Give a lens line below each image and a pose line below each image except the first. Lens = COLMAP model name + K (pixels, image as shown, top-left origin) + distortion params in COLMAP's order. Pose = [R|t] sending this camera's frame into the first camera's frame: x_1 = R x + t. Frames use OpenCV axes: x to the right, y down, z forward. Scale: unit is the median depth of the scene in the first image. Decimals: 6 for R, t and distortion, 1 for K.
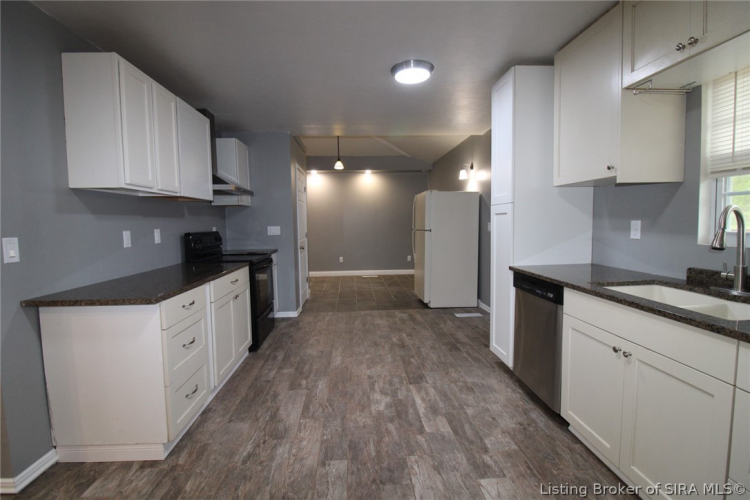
lens RADIAL K [[347.4, 0, 371.9], [0, 347.4, 249.3], [0, 0, 1]] dist [-0.000269, -0.013685]
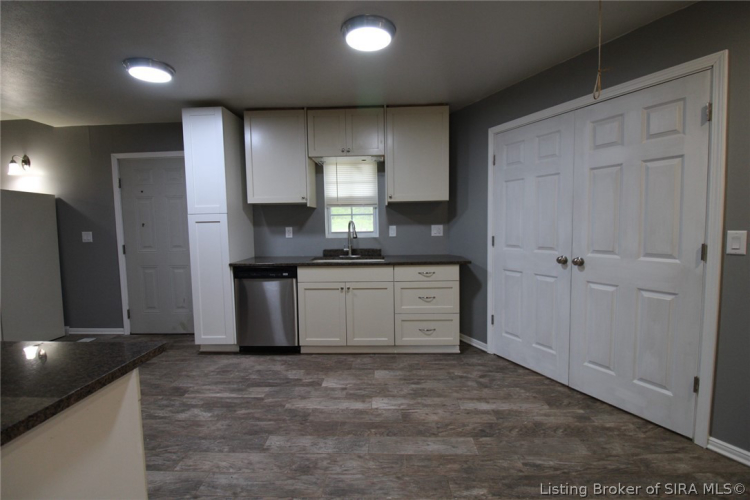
lens RADIAL K [[347.4, 0, 371.9], [0, 347.4, 249.3], [0, 0, 1]] dist [-0.000269, -0.013685]
pose [[0.099165, -0.056767, 0.993450, -0.937633], [0.092318, 0.994590, 0.047617, -0.018021], [-0.990779, 0.086992, 0.103869, 0.413956]]
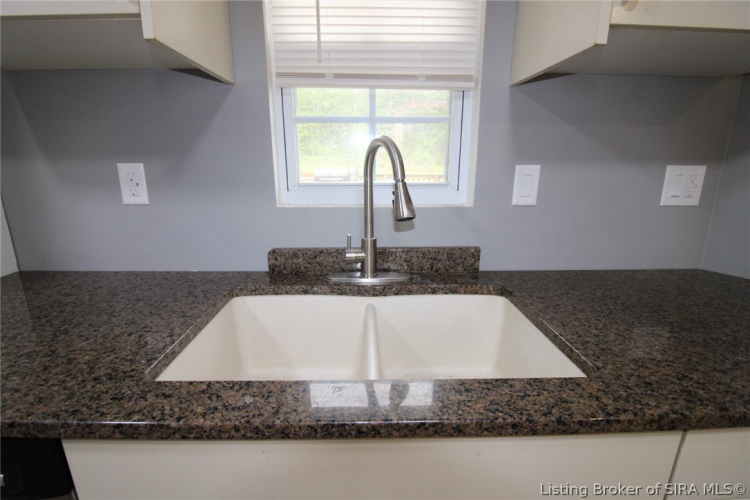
lens RADIAL K [[347.4, 0, 371.9], [0, 347.4, 249.3], [0, 0, 1]] dist [-0.000269, -0.013685]
pose [[0.036203, -0.223058, 0.974133, 0.312653], [0.074430, 0.972666, 0.219956, -0.050295], [-0.996569, 0.064541, 0.051816, 0.671673]]
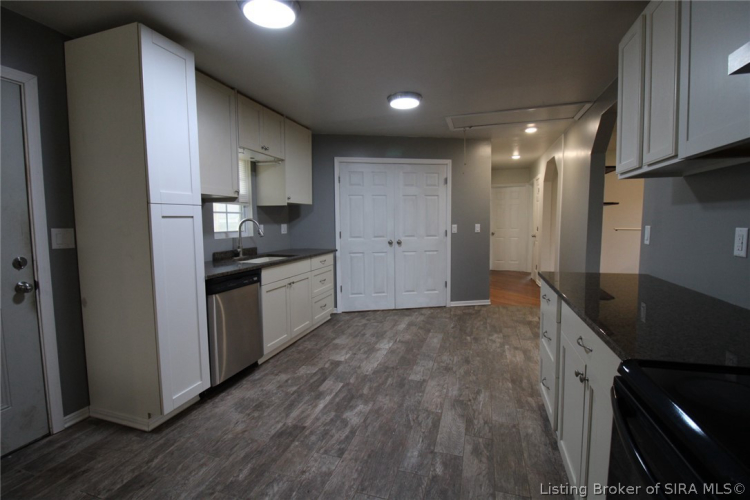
lens RADIAL K [[347.4, 0, 371.9], [0, 347.4, 249.3], [0, 0, 1]] dist [-0.000269, -0.013685]
pose [[-0.933475, -0.001593, 0.358640, -0.385338], [0.054939, 0.987552, 0.147384, -0.150531], [-0.354411, 0.157283, -0.921767, 1.958532]]
